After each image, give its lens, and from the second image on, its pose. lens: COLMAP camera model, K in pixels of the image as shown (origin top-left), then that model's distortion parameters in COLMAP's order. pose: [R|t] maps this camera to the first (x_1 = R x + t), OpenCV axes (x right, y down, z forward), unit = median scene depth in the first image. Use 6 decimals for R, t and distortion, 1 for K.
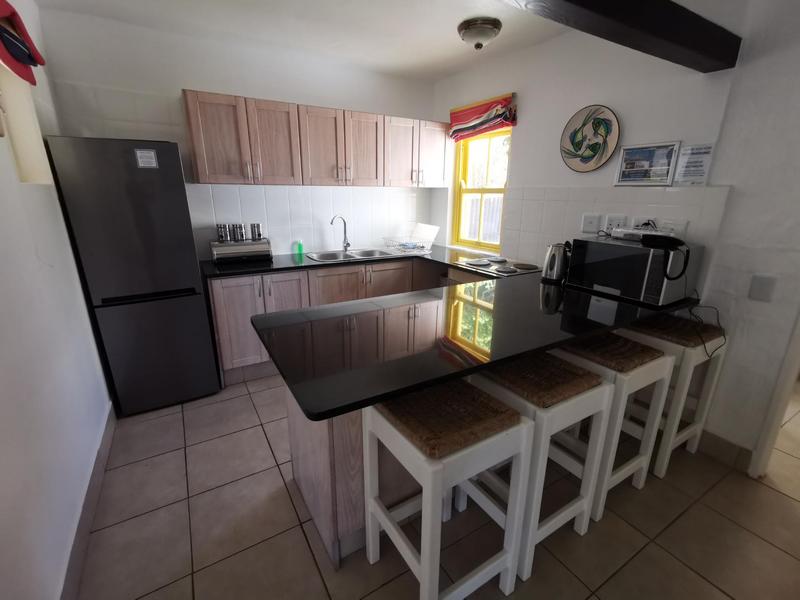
lens RADIAL K [[368.7, 0, 398.2], [0, 368.7, 299.4], [0, 0, 1]] dist [0.002541, 0.000365]
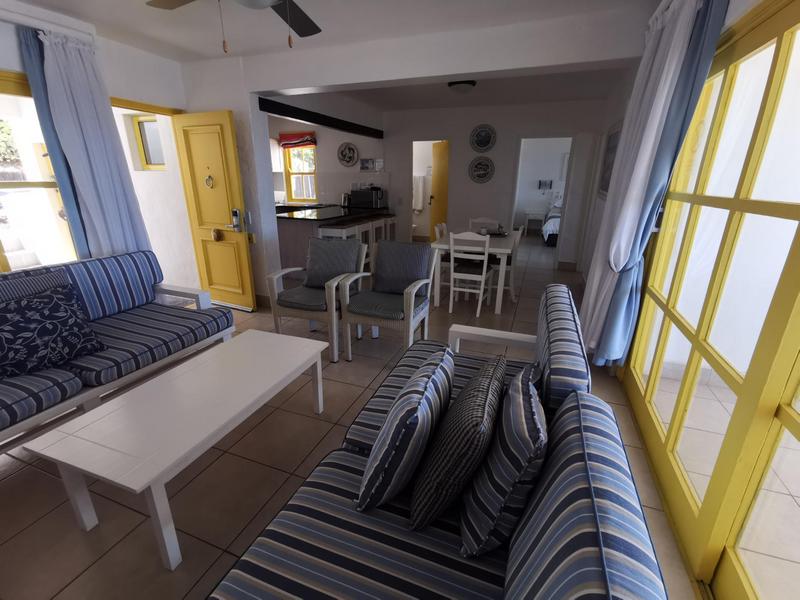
lens RADIAL K [[368.7, 0, 398.4], [0, 368.7, 301.0], [0, 0, 1]] dist [0.002541, 0.000365]
pose [[0.785553, -0.196601, 0.586732, -0.982774], [0.173763, 0.980119, 0.095773, 0.425268], [-0.593897, 0.026717, 0.804097, -1.361586]]
